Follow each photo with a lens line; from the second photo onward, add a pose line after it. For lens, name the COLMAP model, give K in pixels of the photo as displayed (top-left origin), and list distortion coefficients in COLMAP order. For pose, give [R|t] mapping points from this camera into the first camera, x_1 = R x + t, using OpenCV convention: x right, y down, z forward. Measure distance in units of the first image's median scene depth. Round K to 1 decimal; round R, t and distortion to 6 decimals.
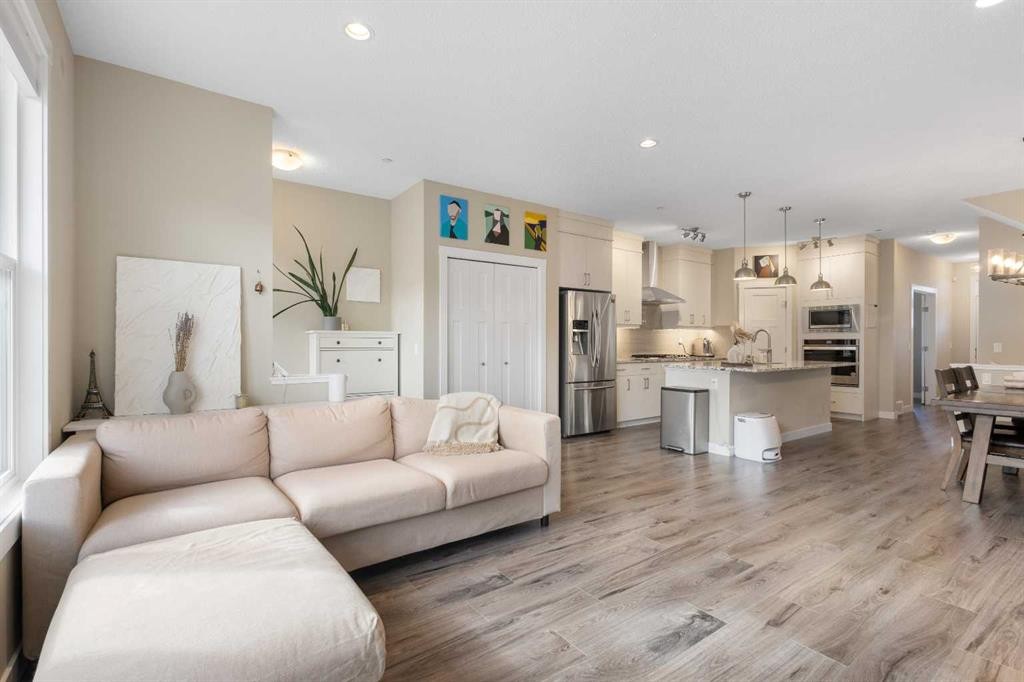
lens RADIAL K [[476.4, 0, 502.5], [0, 476.4, 344.6], [0, 0, 1]] dist [-0.021432, -0.000548]
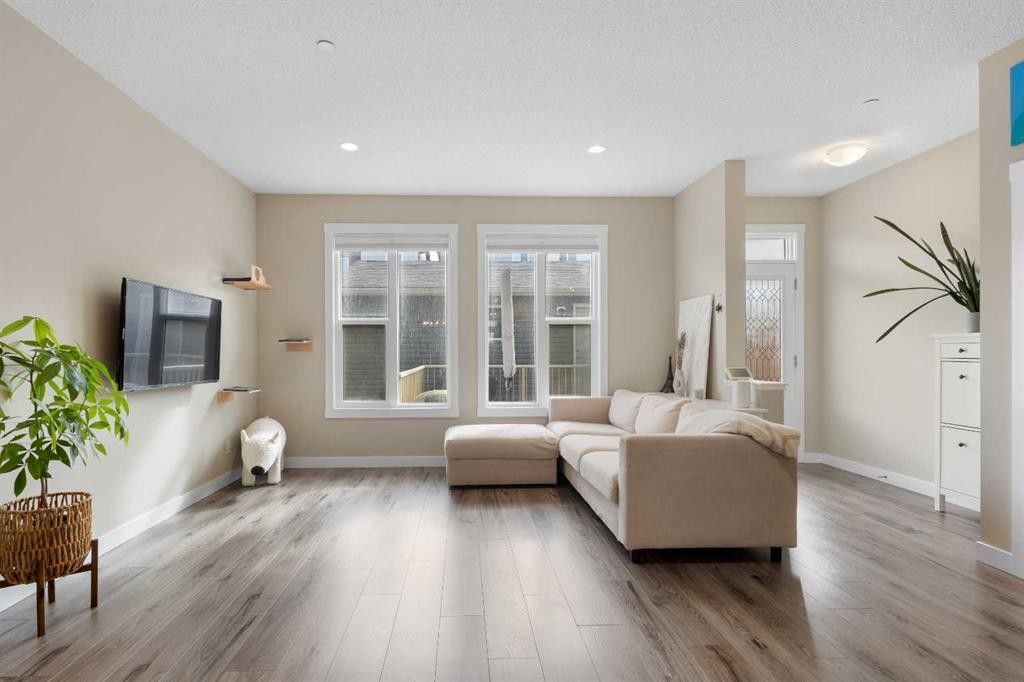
lens RADIAL K [[476.4, 0, 466.8], [0, 476.4, 355.4], [0, 0, 1]] dist [-0.021432, -0.000548]
pose [[-0.562443, 0.005739, -0.826816, 0.867428], [0.007688, 0.999969, 0.001711, -0.005740], [0.826801, -0.005394, -0.562469, 1.087626]]
